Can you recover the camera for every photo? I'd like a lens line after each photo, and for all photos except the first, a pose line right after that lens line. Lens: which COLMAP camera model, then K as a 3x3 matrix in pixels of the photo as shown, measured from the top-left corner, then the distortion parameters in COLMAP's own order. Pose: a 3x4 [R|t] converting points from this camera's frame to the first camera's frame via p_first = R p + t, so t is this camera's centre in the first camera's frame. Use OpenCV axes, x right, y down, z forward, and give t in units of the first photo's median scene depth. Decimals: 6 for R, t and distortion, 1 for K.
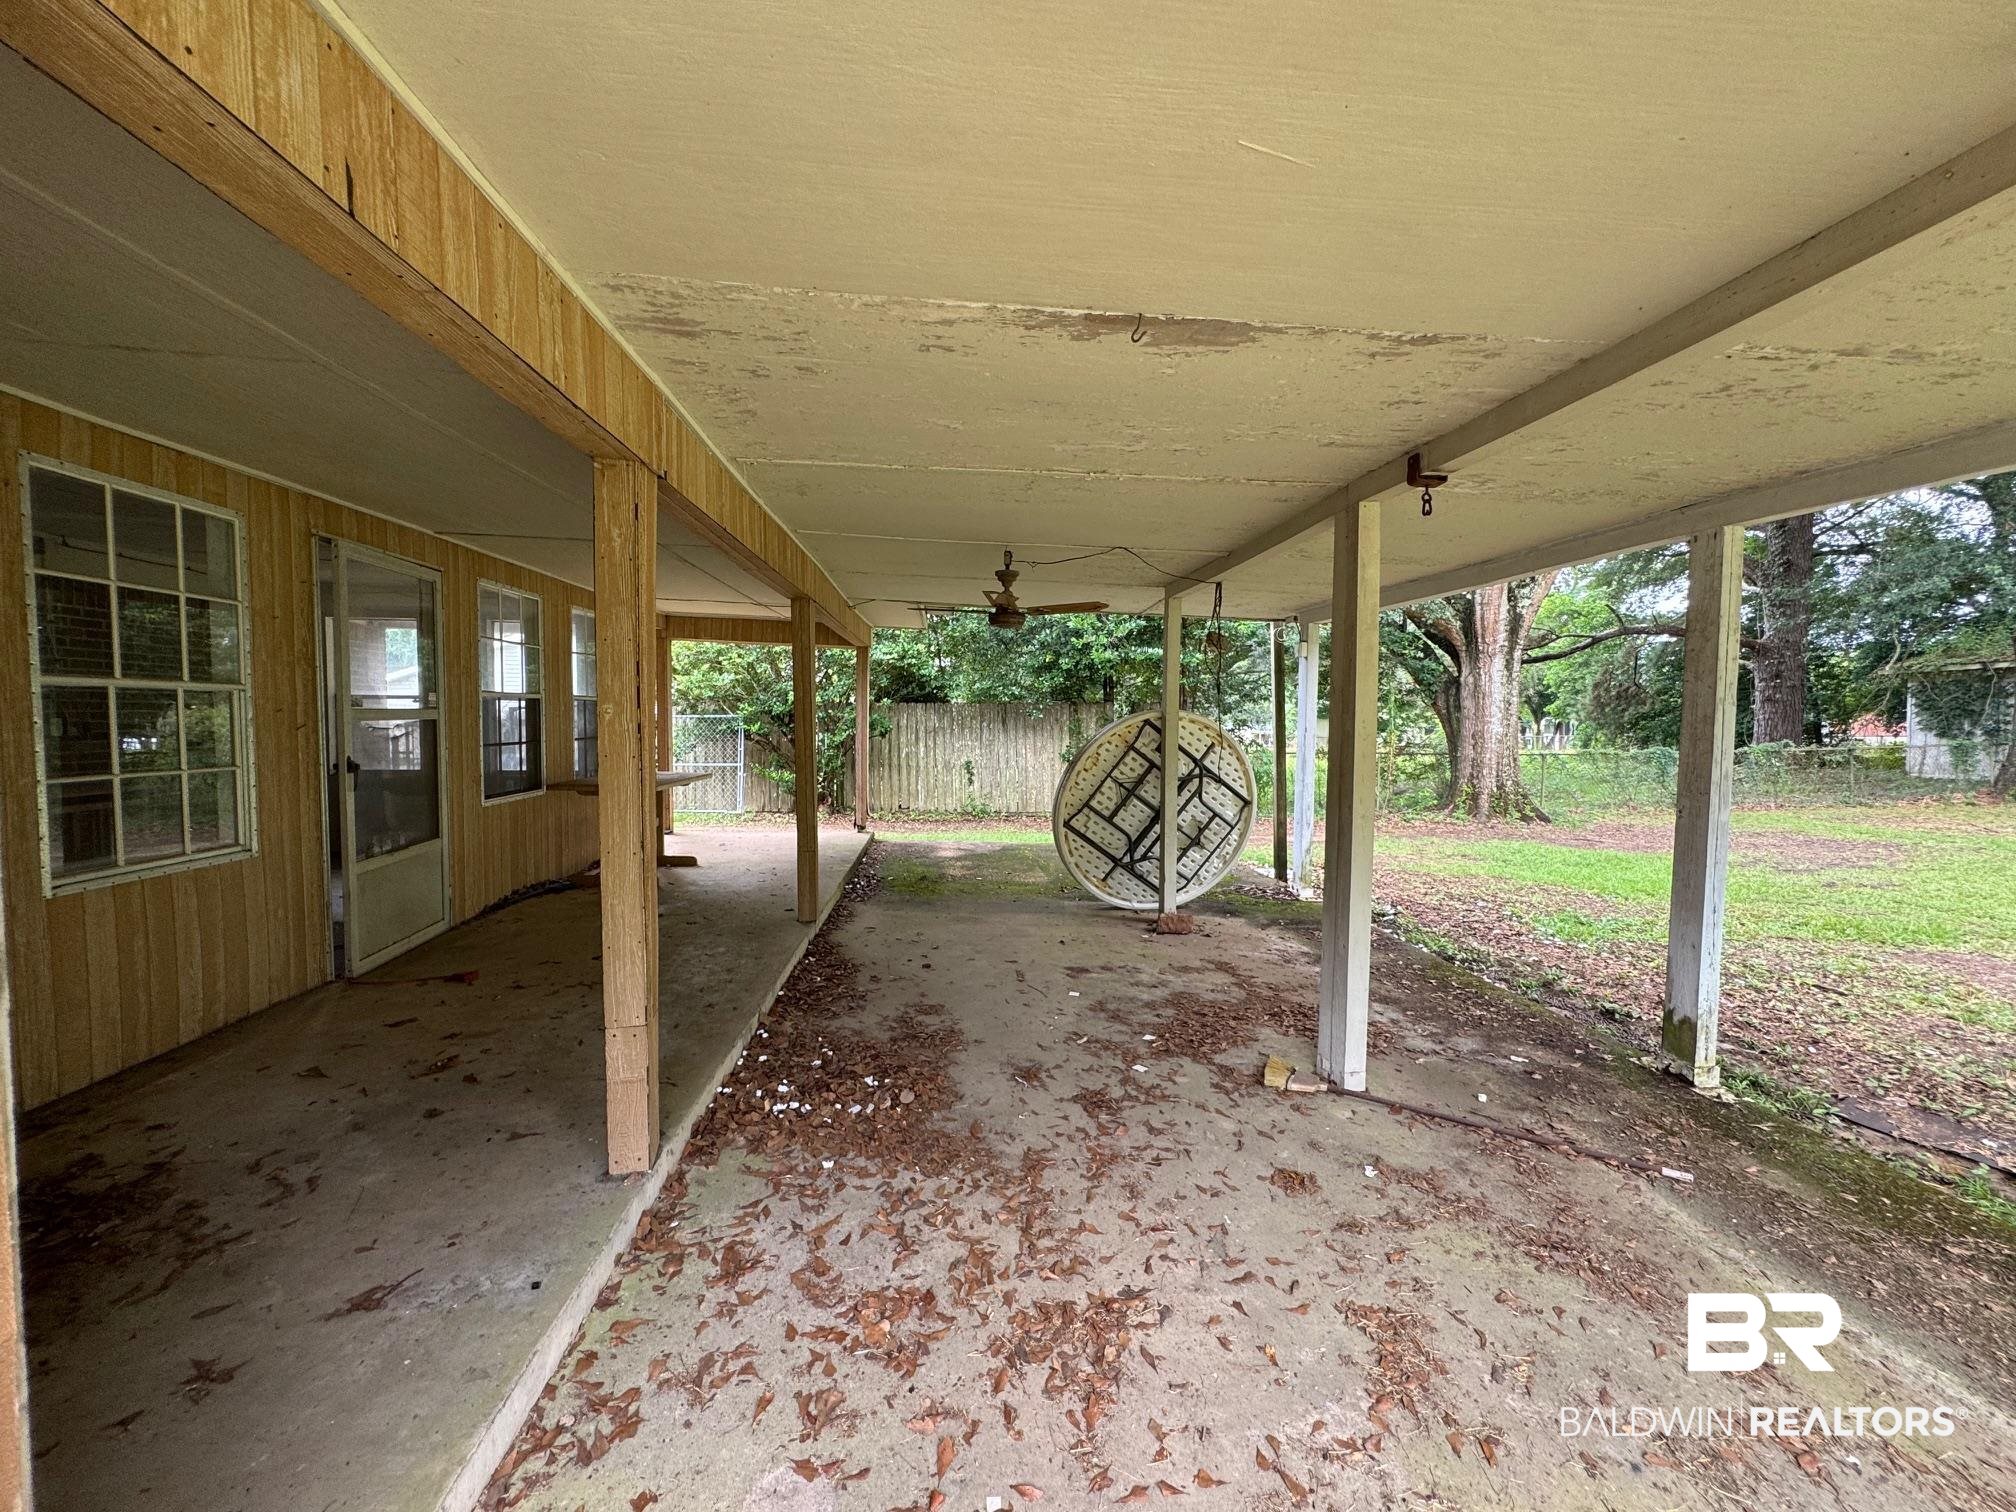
lens RADIAL K [[804.1, 0, 1008.0], [0, 804.1, 756.0], [0, 0, 1]] dist [-0.003734, -0.000094]
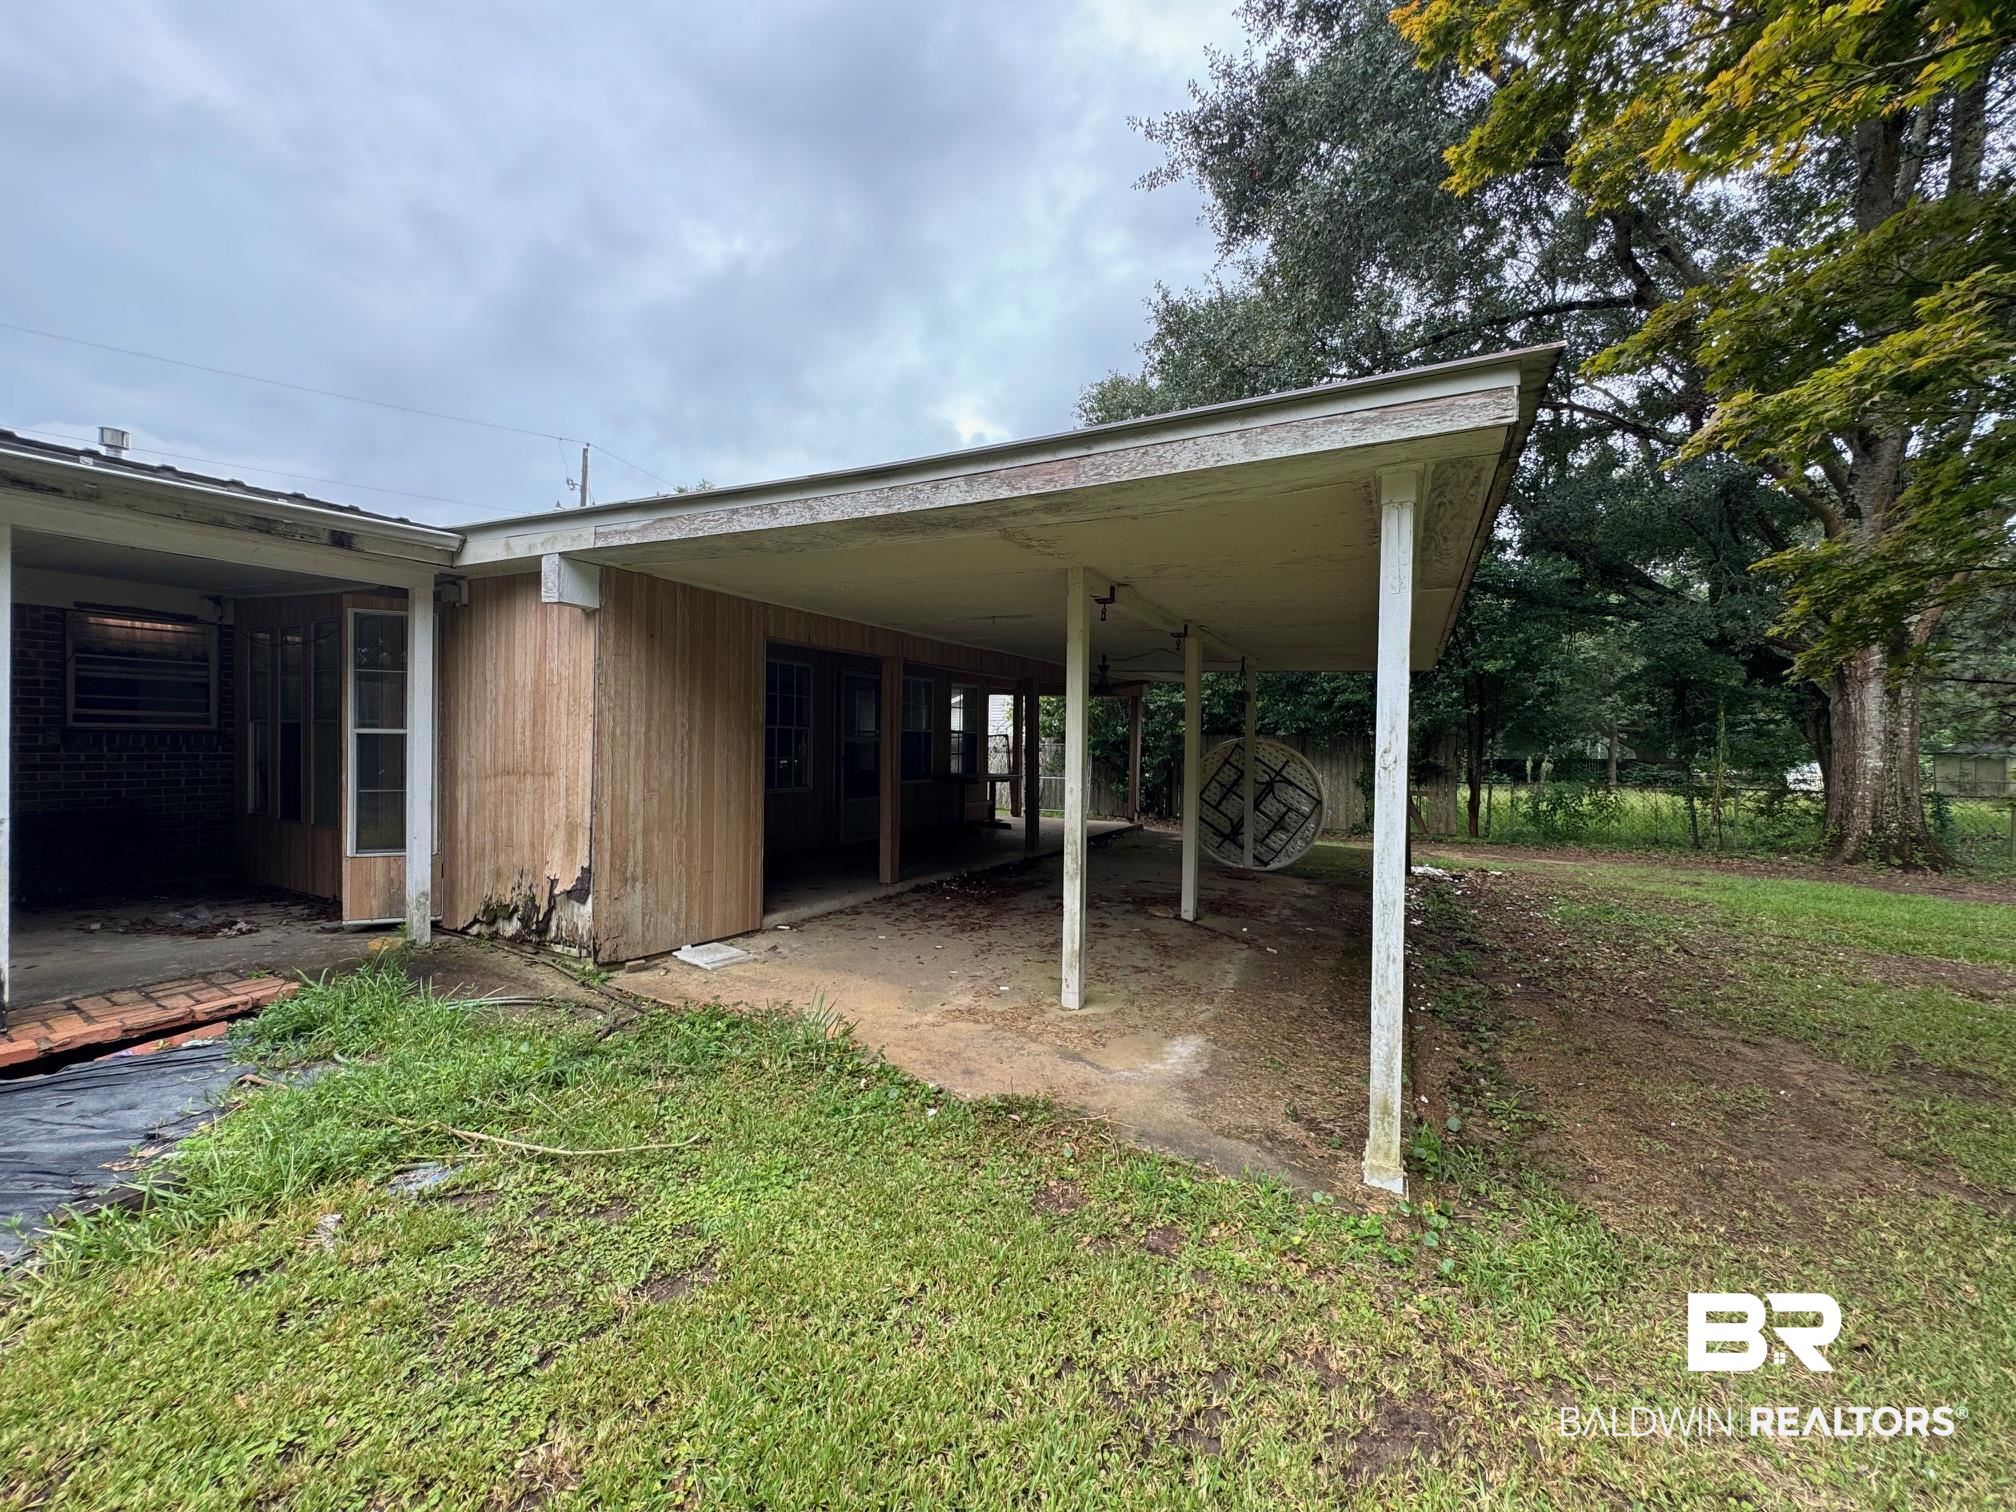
lens RADIAL K [[804.1, 0, 1008.0], [0, 804.1, 756.0], [0, 0, 1]] dist [-0.003734, -0.000094]
pose [[0.848340, 0.011831, -0.529320, 0.390028], [-0.033763, 0.998924, -0.031786, 0.026667], [0.528375, 0.044836, 0.847827, -0.352982]]
